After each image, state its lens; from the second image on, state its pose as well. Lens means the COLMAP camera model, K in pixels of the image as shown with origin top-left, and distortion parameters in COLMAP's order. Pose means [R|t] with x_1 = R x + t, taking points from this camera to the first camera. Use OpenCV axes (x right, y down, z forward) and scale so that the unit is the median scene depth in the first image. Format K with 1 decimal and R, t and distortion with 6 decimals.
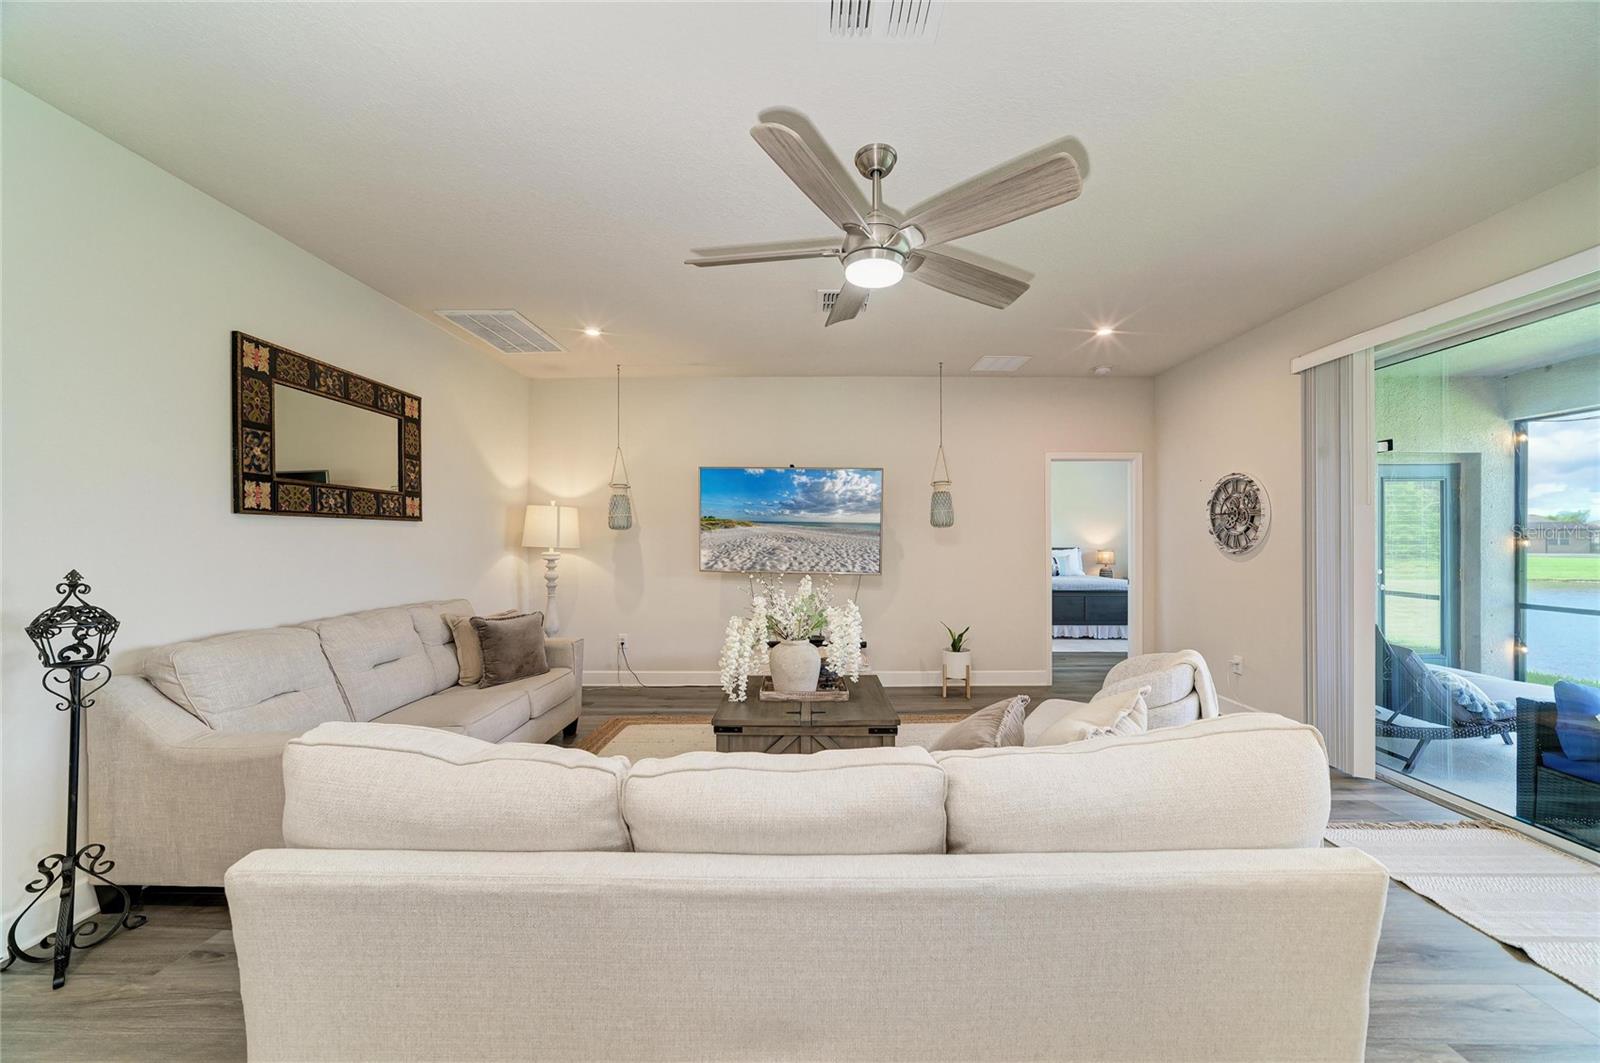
lens RADIAL K [[581.2, 0, 807.6], [0, 581.2, 542.0], [0, 0, 1]] dist [-0.015346, 0.002122]
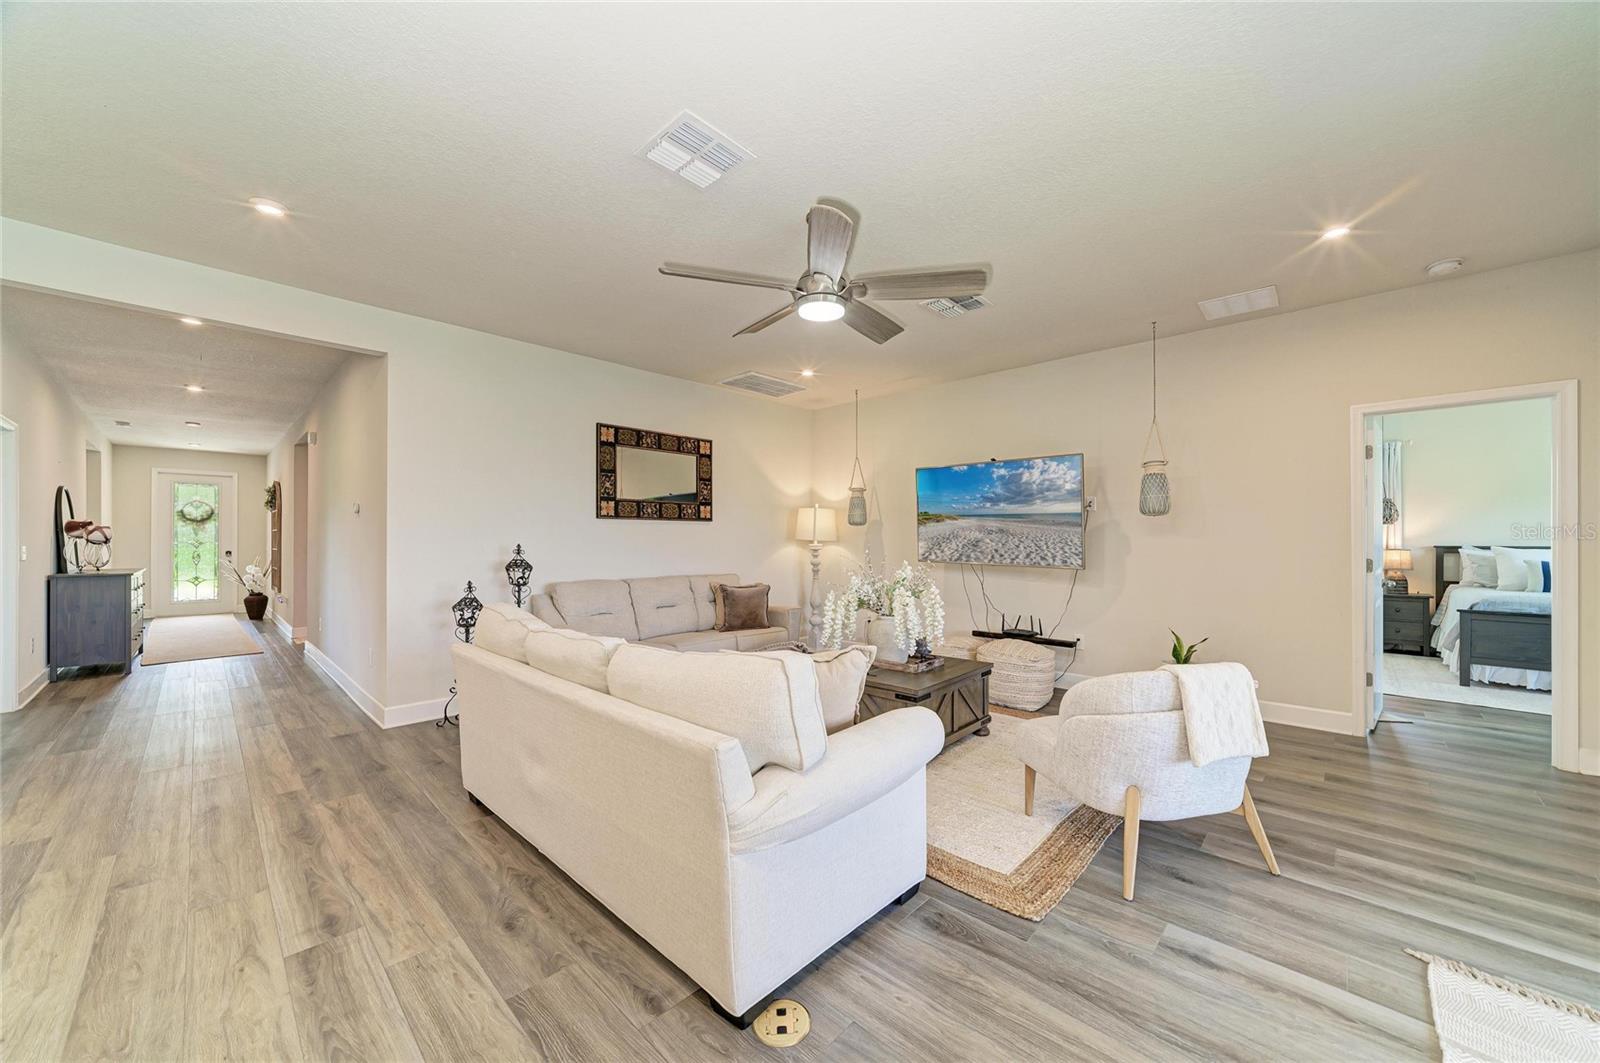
lens RADIAL K [[581.2, 0, 799.2], [0, 581.2, 551.7], [0, 0, 1]] dist [-0.015346, 0.002122]
pose [[0.724831, 0.012128, -0.688820, 0.467938], [-0.002969, 0.999891, 0.014481, 0.018145], [0.688920, -0.008451, 0.724788, 0.033924]]
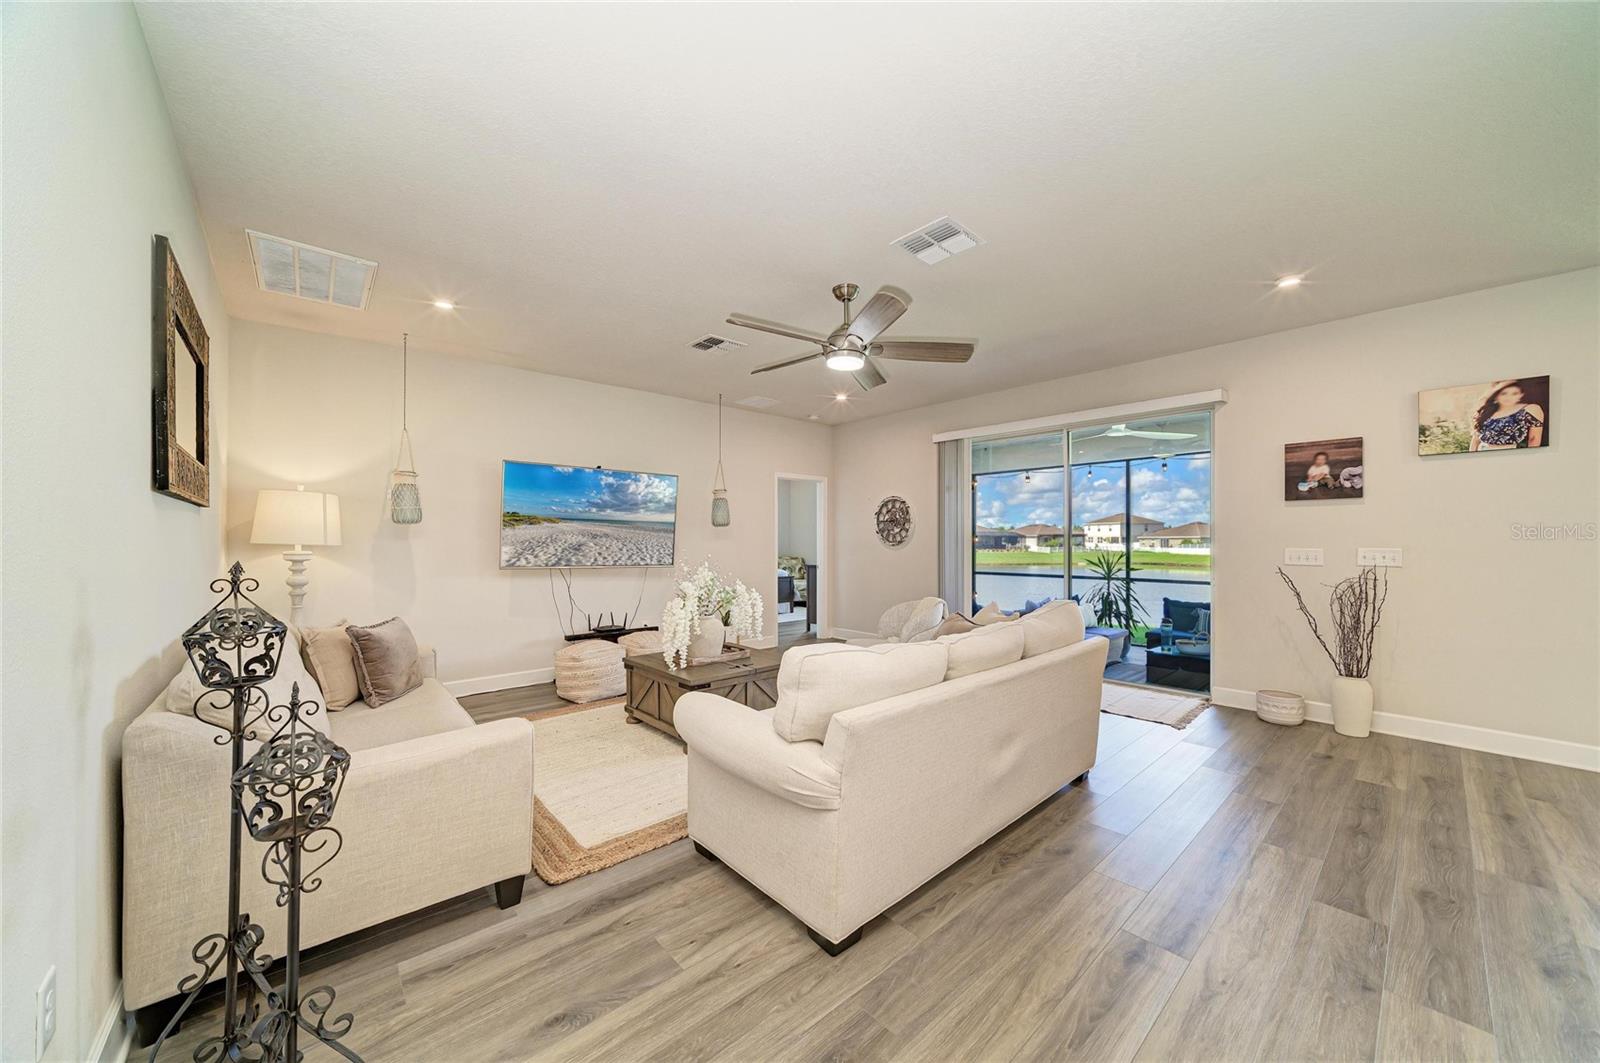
lens RADIAL K [[581.2, 0, 808.3], [0, 581.2, 539.1], [0, 0, 1]] dist [-0.015346, 0.002122]
pose [[0.736454, 0.001046, 0.676487, -0.504946], [0.004732, 0.999966, -0.006698, 0.011067], [-0.676471, 0.008134, 0.736424, -0.043059]]
